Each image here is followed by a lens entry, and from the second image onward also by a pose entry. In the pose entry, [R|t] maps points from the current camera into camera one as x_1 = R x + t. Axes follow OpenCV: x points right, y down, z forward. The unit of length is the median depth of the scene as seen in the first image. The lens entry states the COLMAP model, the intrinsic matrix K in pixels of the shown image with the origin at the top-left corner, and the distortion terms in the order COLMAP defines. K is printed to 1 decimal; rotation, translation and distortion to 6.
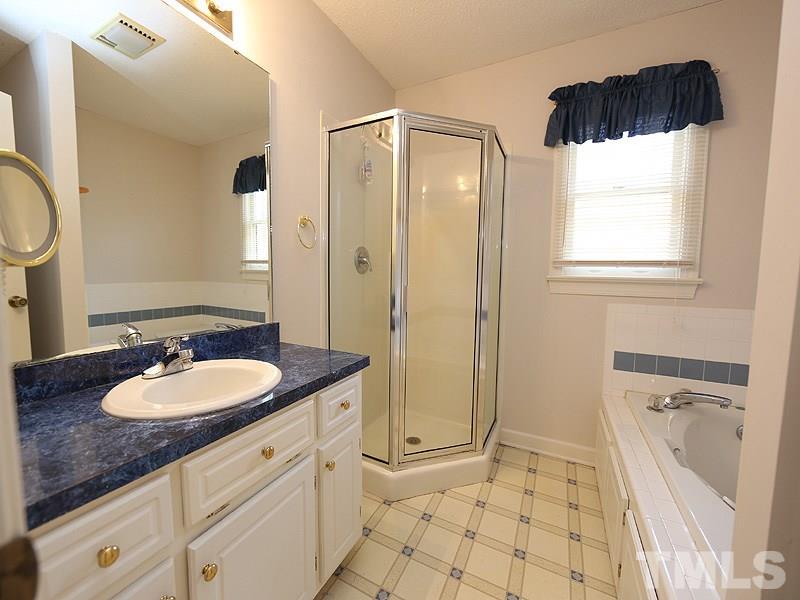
lens RADIAL K [[316.3, 0, 395.2], [0, 316.3, 292.3], [0, 0, 1]] dist [-0.008952, 0.000298]
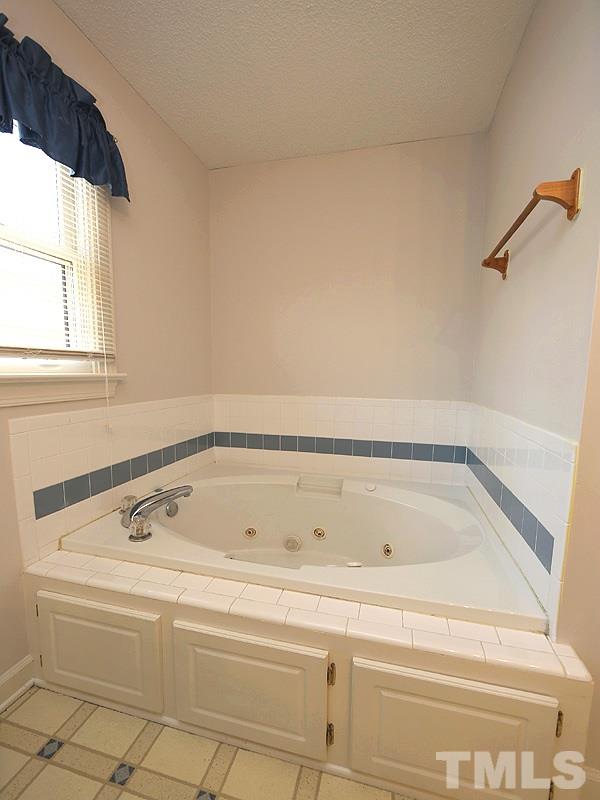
lens RADIAL K [[316.3, 0, 301.0], [0, 316.3, 403.5], [0, 0, 1]] dist [-0.008952, 0.000298]
pose [[-0.251063, -0.122149, 0.960233, -0.027335], [0.043646, 0.989569, 0.137292, -0.058199], [-0.966986, 0.076379, -0.243113, 0.687548]]
